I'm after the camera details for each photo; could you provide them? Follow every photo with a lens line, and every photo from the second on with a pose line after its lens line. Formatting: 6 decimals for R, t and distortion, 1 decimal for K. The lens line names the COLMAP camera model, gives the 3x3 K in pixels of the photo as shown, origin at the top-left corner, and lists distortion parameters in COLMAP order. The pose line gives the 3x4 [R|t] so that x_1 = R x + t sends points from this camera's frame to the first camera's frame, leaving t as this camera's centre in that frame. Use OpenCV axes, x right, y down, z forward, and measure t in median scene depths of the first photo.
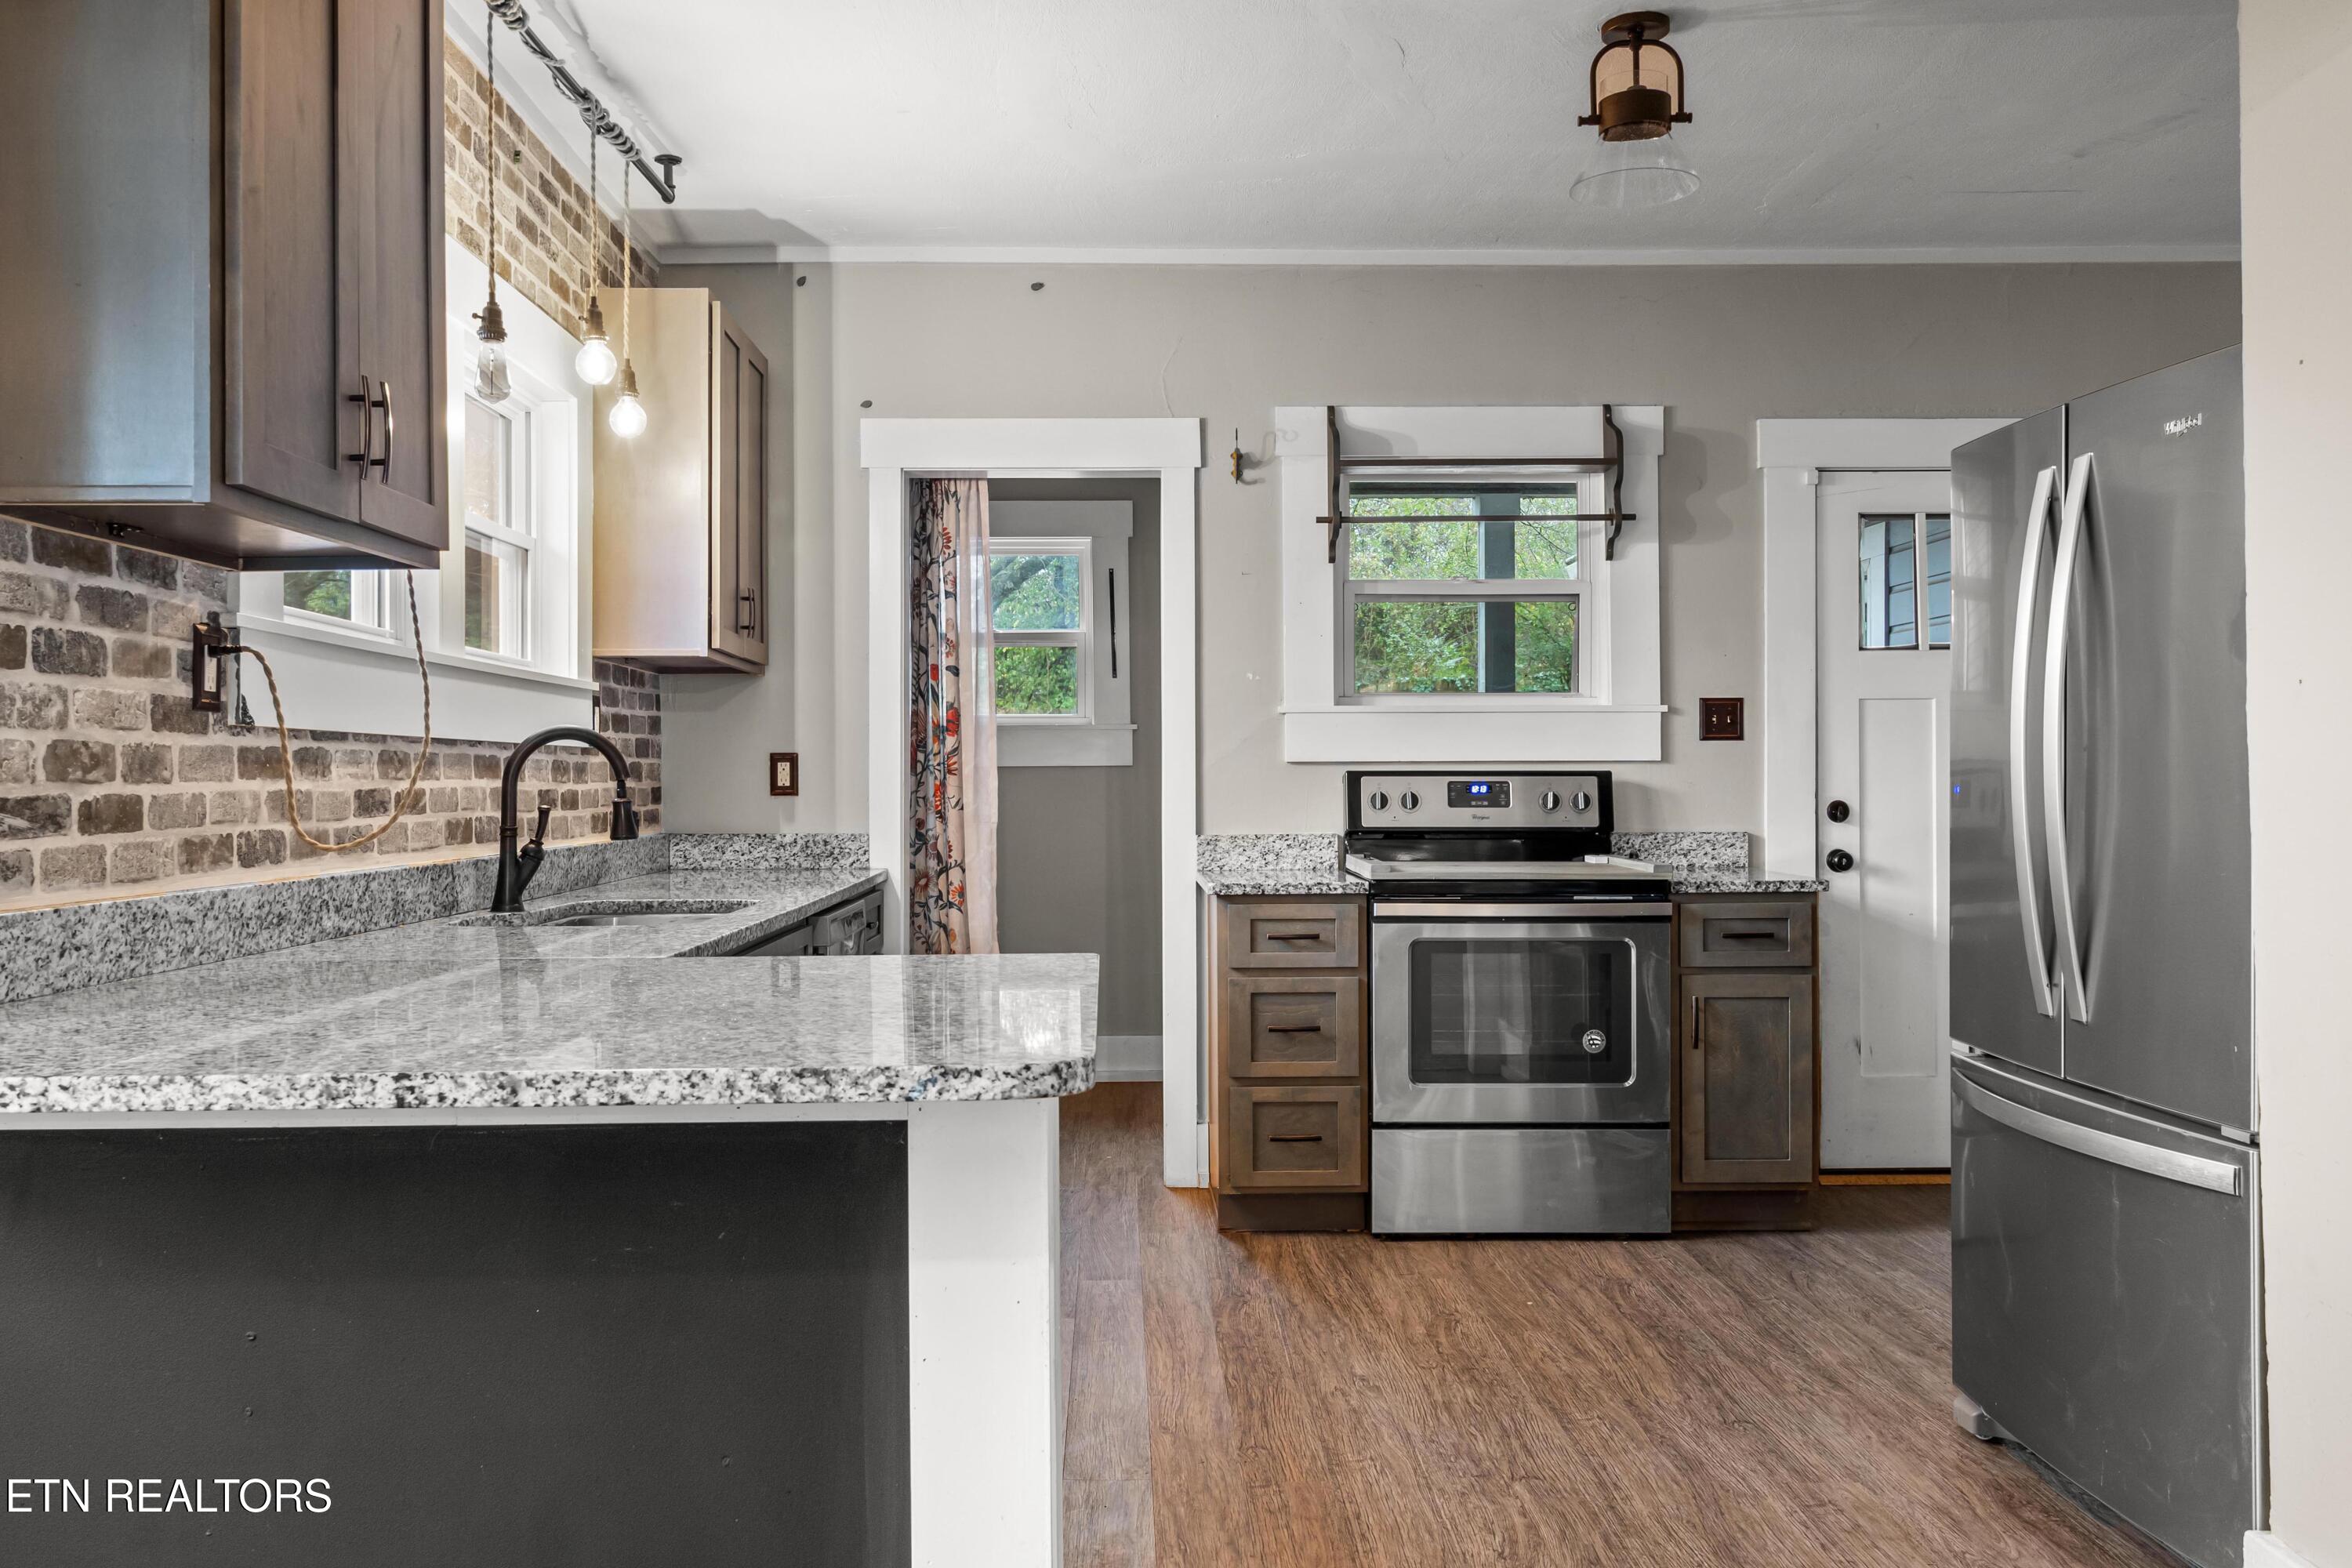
lens RADIAL K [[1870.7, 0, 1139.6], [0, 1870.7, 774.4], [0, 0, 1]] dist [0.006828, -0.005615]
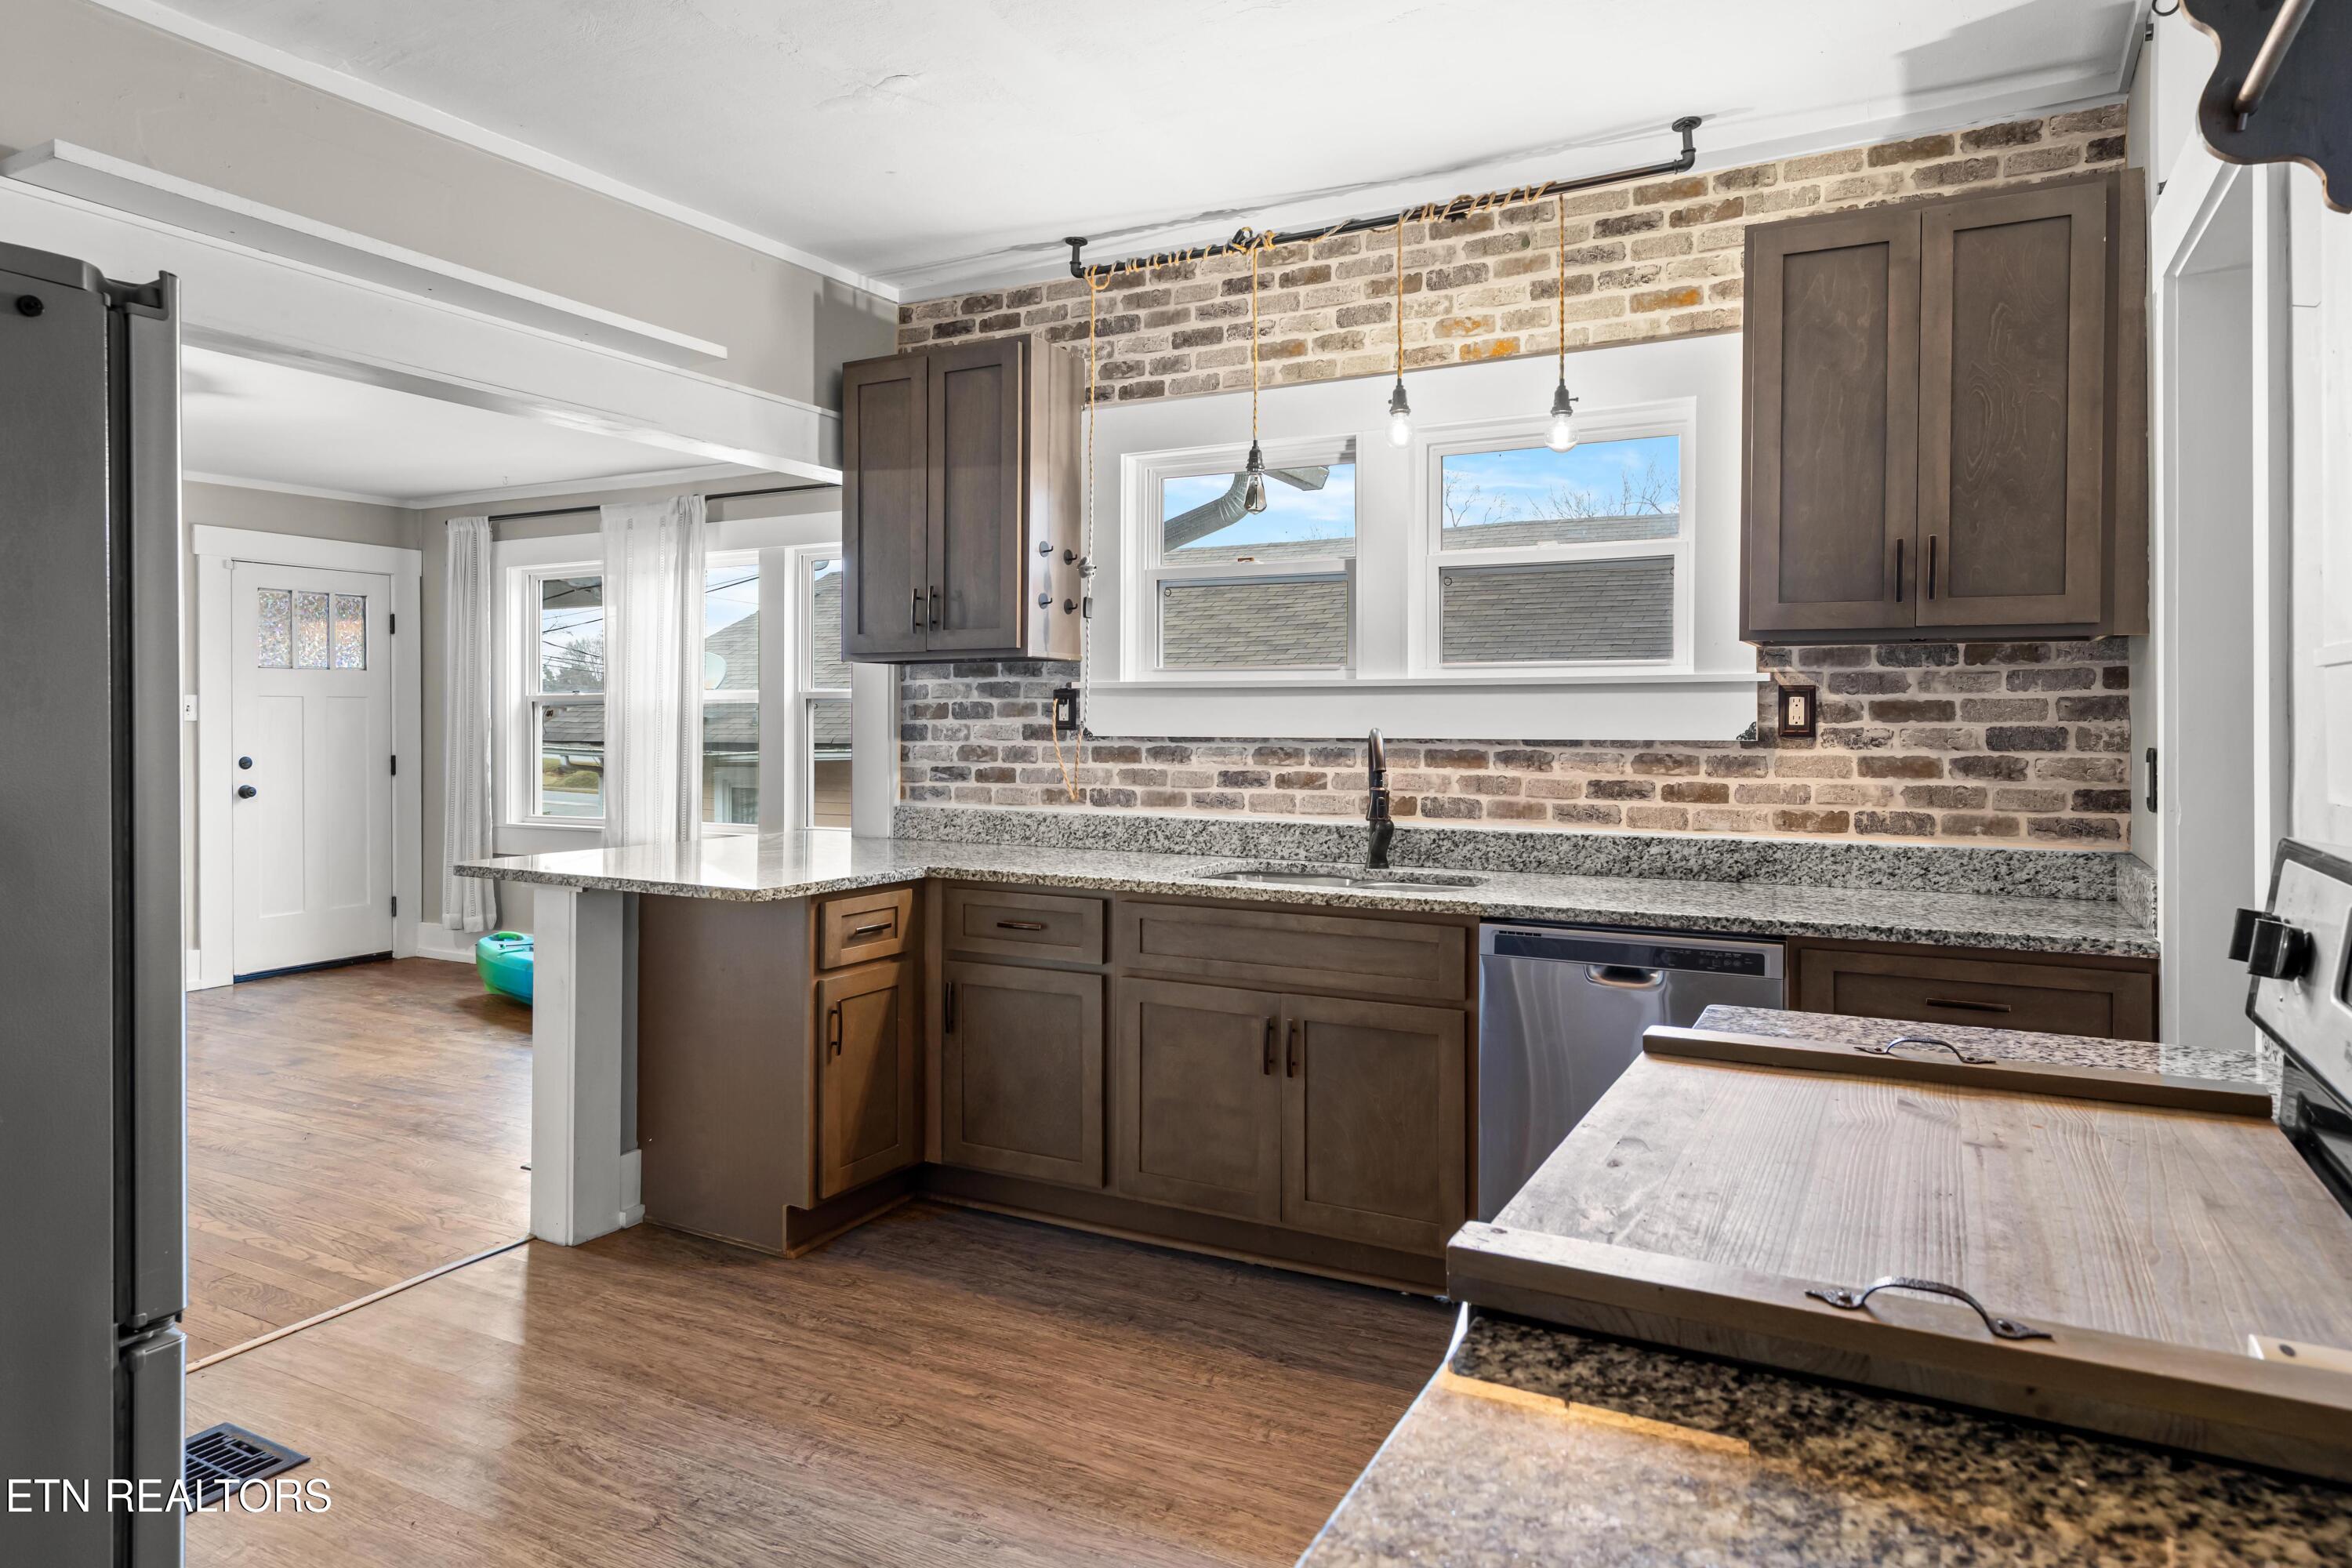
lens RADIAL K [[1413.2, 0, 1166.3], [0, 1413.2, 716.1], [0, 0, 1]] dist [0.006587, -0.000250]
pose [[-0.484612, 0.002235, -0.874726, 0.478932], [0.004261, 0.999991, 0.000195, -0.027740], [0.874719, -0.003633, -0.484617, 1.058385]]
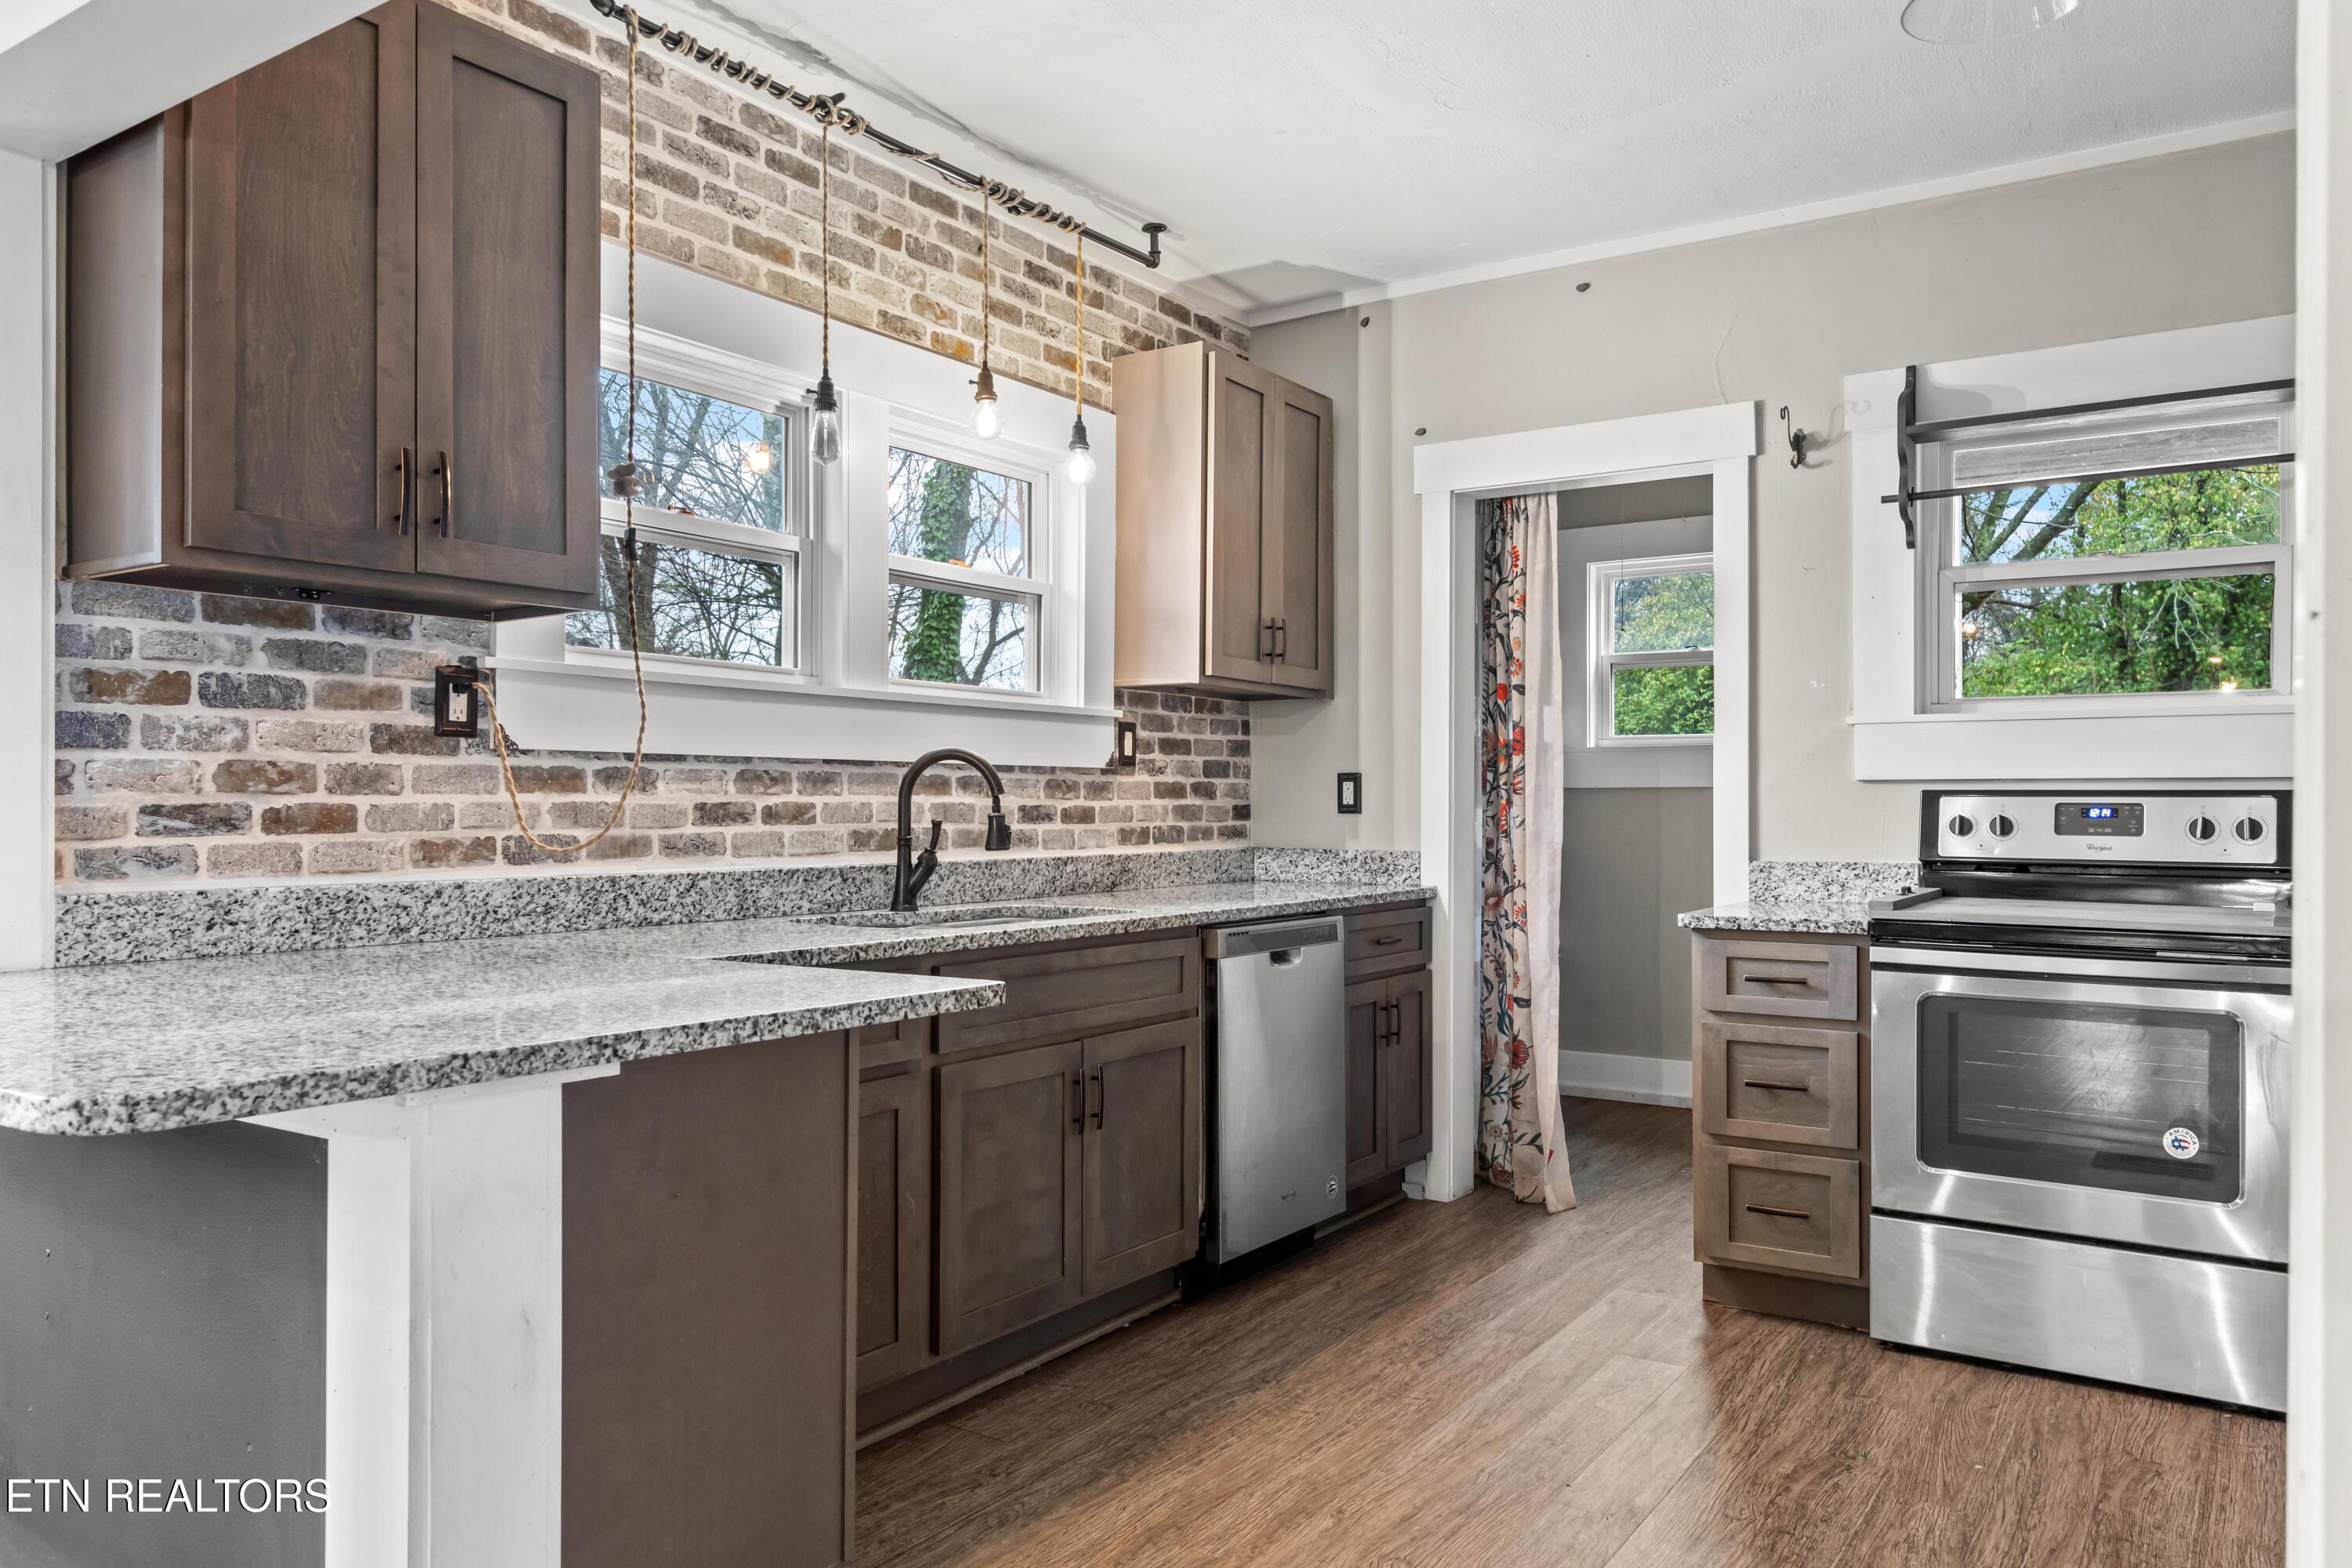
lens RADIAL K [[1625.0, 0, 1180.5], [0, 1625.0, 795.2], [0, 0, 1]] dist [0.003992, 0.004879]
pose [[0.822325, 0.001980, -0.569015, 0.284389], [-0.002885, 0.999996, -0.000690, 0.002213], [0.569011, 0.002209, 0.822327, 0.219723]]
